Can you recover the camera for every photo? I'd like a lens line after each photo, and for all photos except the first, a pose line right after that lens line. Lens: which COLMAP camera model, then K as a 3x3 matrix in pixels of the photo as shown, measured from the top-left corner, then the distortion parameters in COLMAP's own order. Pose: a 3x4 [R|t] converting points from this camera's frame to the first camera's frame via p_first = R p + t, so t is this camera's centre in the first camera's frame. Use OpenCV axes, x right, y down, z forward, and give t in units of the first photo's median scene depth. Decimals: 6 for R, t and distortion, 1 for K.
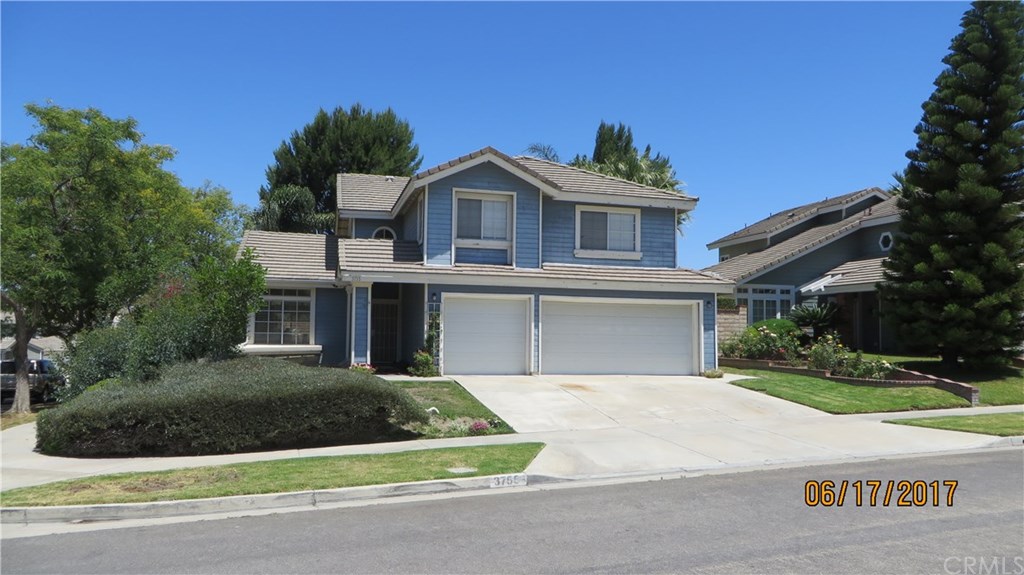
lens RADIAL K [[761.5, 0, 513.5], [0, 761.5, 290.5], [0, 0, 1]] dist [-0.000996, -0.001136]
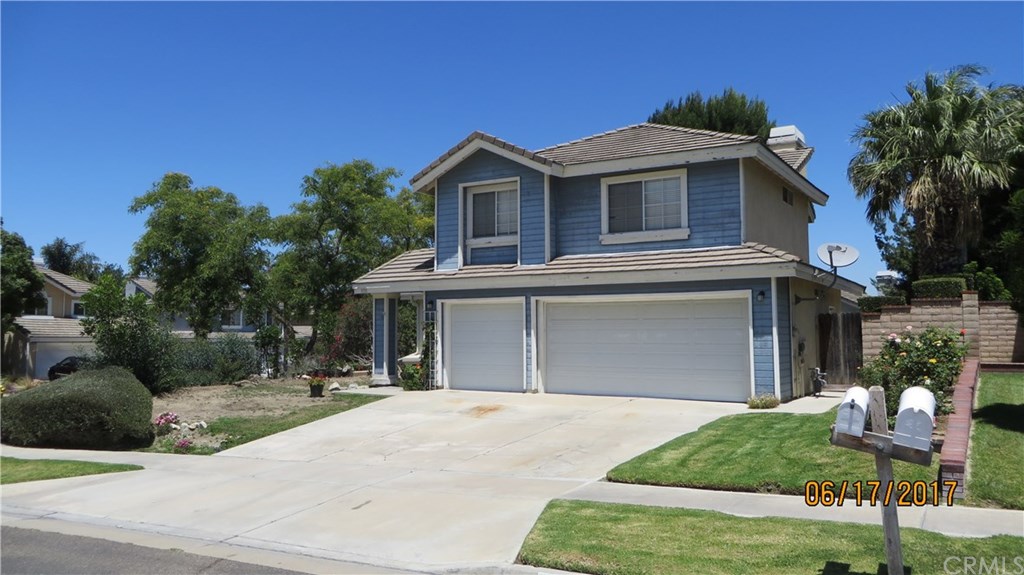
lens RADIAL K [[761.5, 0, 511.9], [0, 761.5, 282.7], [0, 0, 1]] dist [-0.000996, -0.001136]
pose [[0.686685, -0.064581, -0.724081, 0.585762], [0.053355, 0.997837, -0.038398, 0.020458], [0.724995, -0.012266, 0.688645, 0.393698]]
